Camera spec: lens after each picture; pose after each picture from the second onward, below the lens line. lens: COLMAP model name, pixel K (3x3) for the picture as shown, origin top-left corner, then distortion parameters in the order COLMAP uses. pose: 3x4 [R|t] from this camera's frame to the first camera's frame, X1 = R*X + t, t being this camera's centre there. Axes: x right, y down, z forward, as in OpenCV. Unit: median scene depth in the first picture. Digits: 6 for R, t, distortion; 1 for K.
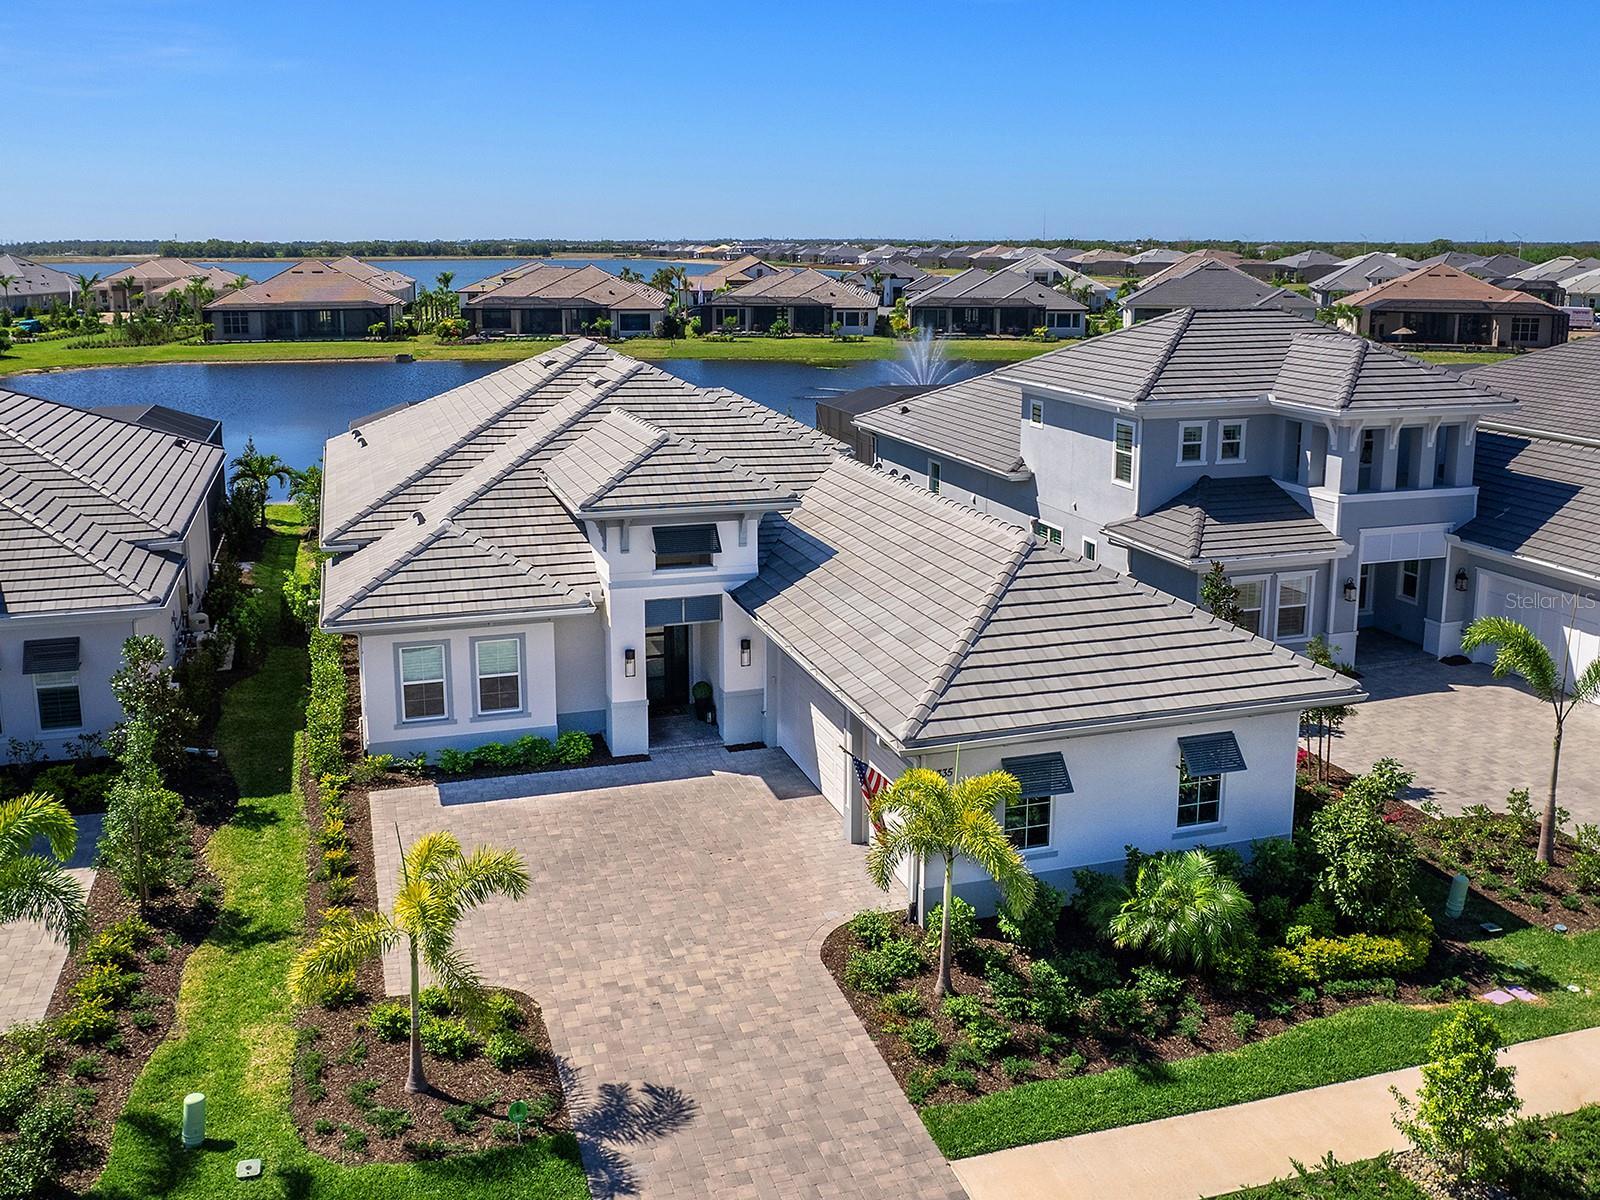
lens RADIAL K [[1405.6, 0, 773.1], [0, 1405.6, 494.4], [0, 0, 1]] dist [-0.049570, 0.002893]
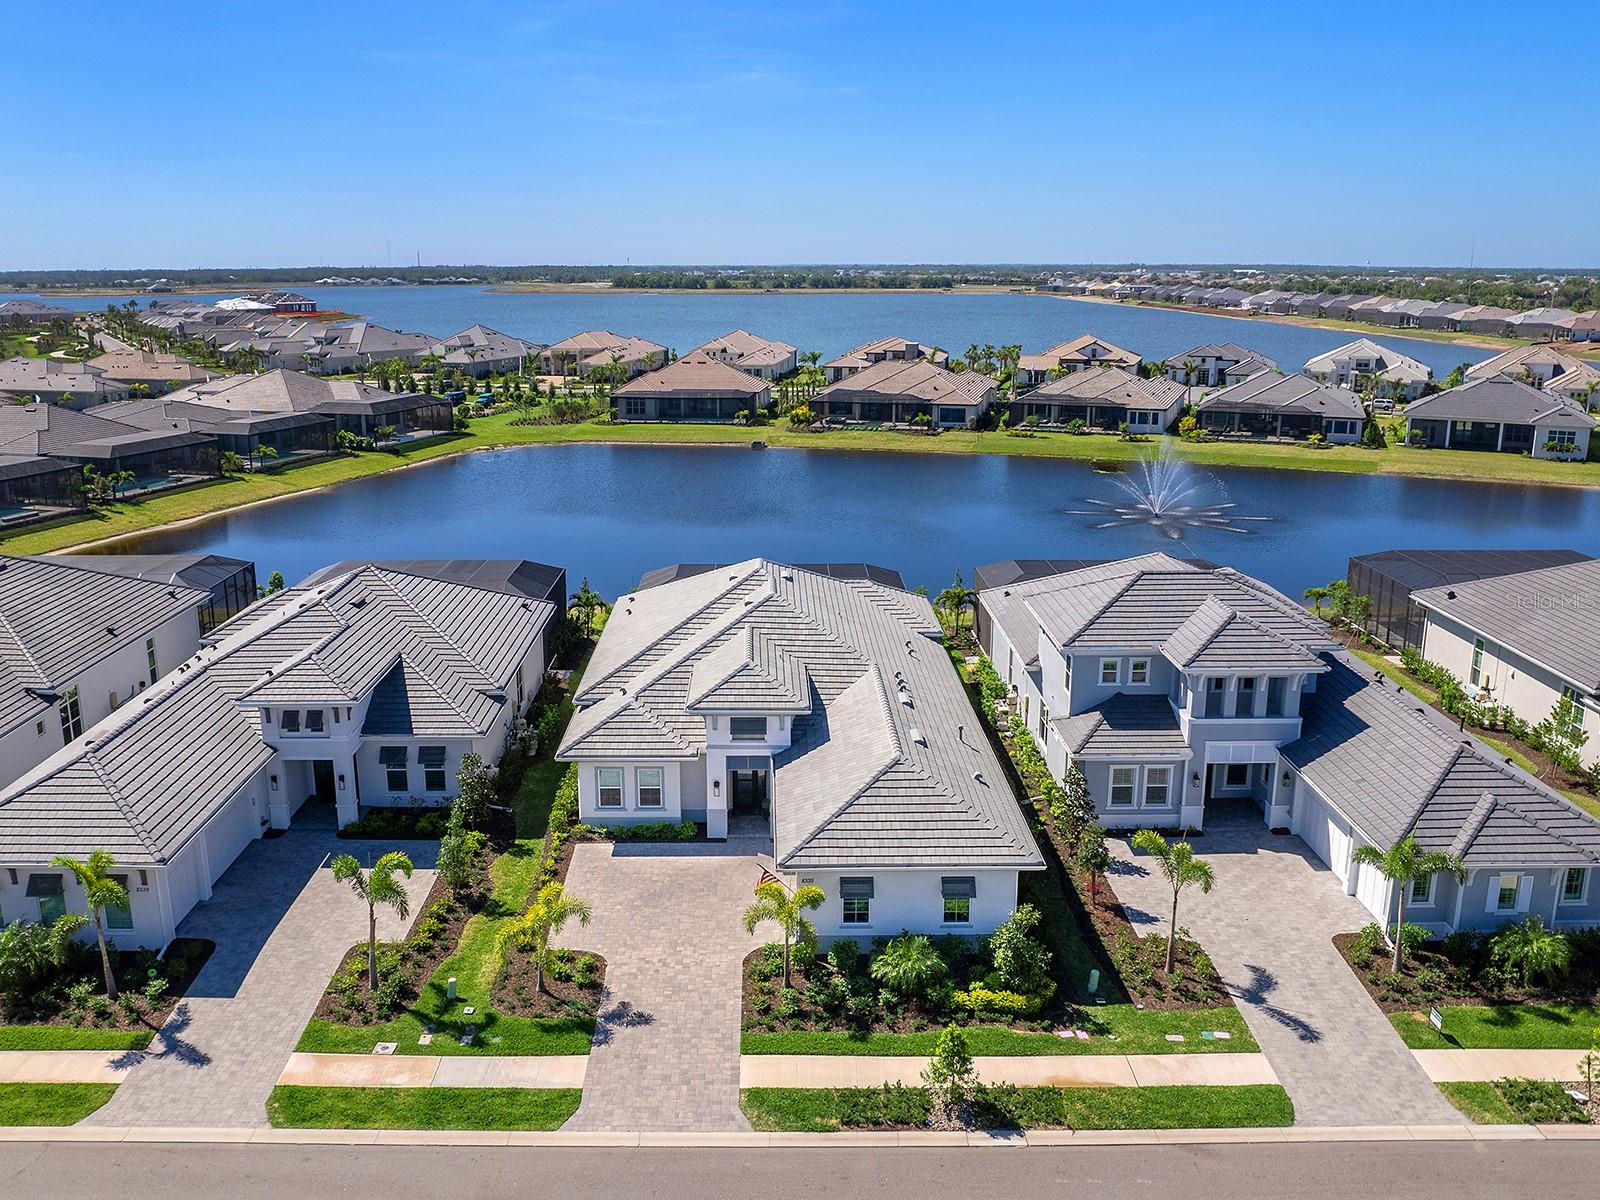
lens RADIAL K [[1321.6, 0, 769.3], [0, 1321.6, 584.0], [0, 0, 1]] dist [-0.046189, -0.000299]
pose [[0.956456, 0.065611, -0.284407, 0.442086], [-0.048709, 0.996623, 0.066109, -0.267130], [0.287784, -0.049378, 0.956421, -0.620510]]
